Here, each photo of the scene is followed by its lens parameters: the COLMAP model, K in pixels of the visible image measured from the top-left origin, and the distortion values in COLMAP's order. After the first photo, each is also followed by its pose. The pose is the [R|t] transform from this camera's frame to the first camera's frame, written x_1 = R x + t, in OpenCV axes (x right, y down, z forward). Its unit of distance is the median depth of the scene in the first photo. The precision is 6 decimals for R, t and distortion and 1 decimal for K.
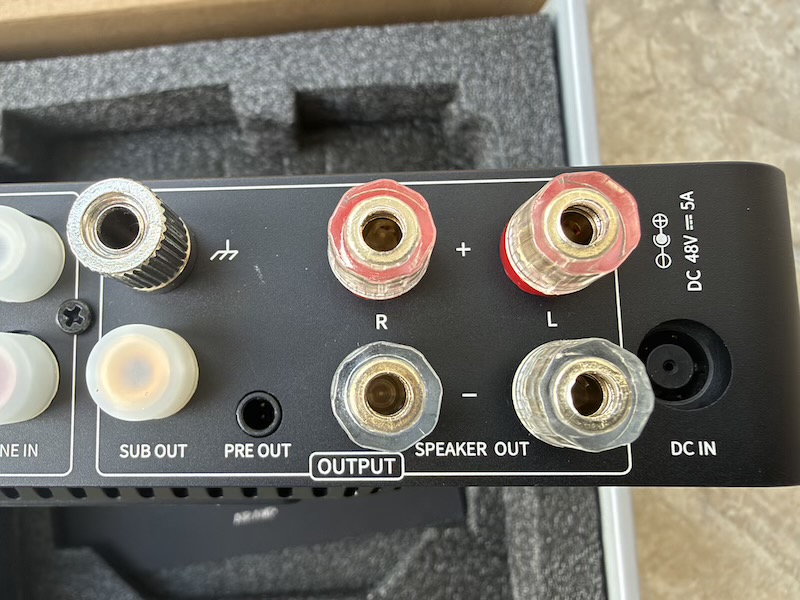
lens RADIAL K [[649.1, 0, 296.2], [0, 649.1, 261.3], [0, 0, 1]] dist [-0.007295, 0.019736]
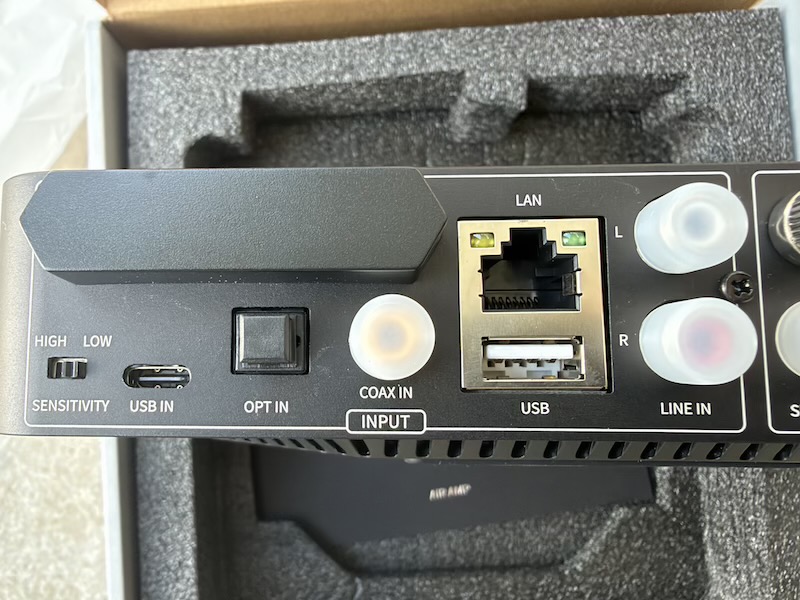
lens RADIAL K [[649.1, 0, 296.2], [0, 649.1, 261.3], [0, 0, 1]] dist [-0.007295, 0.019736]
pose [[0.999804, 0.017164, 0.009861, -0.373150], [-0.017163, 0.999853, -0.000208, 0.034670], [-0.009863, 0.000039, 0.999951, -0.028872]]
